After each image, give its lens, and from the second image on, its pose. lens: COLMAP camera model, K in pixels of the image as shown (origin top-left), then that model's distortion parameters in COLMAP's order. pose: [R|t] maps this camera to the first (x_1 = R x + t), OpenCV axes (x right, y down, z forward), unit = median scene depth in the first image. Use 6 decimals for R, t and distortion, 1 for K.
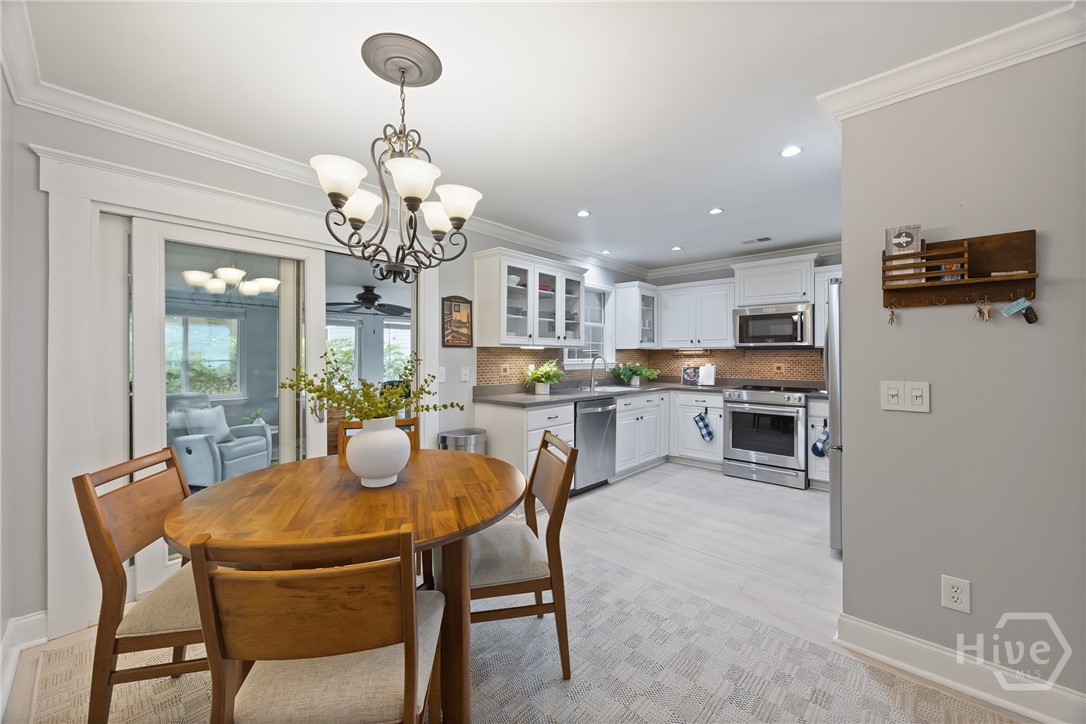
lens RADIAL K [[416.7, 0, 547.5], [0, 416.7, 357.4], [0, 0, 1]] dist [-0.001773, -0.000023]
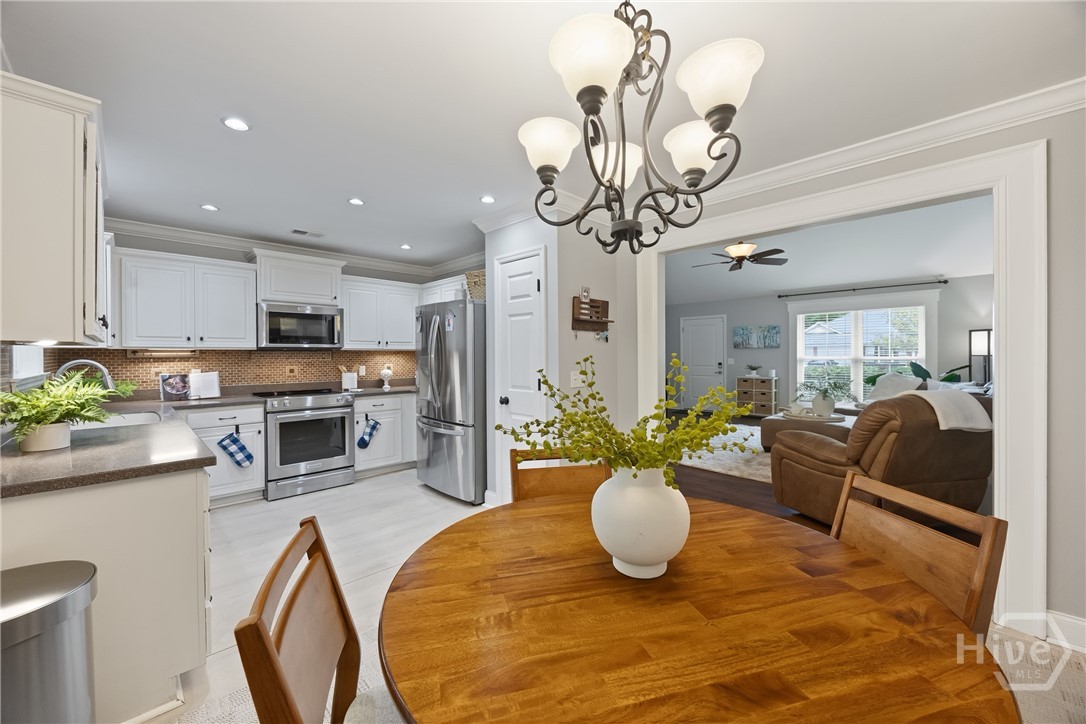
lens RADIAL K [[416.7, 0, 547.5], [0, 416.7, 357.4], [0, 0, 1]] dist [-0.001773, -0.000023]
pose [[0.060625, -0.008974, 0.998120, -0.366553], [0.009588, 0.999919, 0.008408, -0.007177], [-0.998115, 0.009060, 0.060707, 0.387945]]
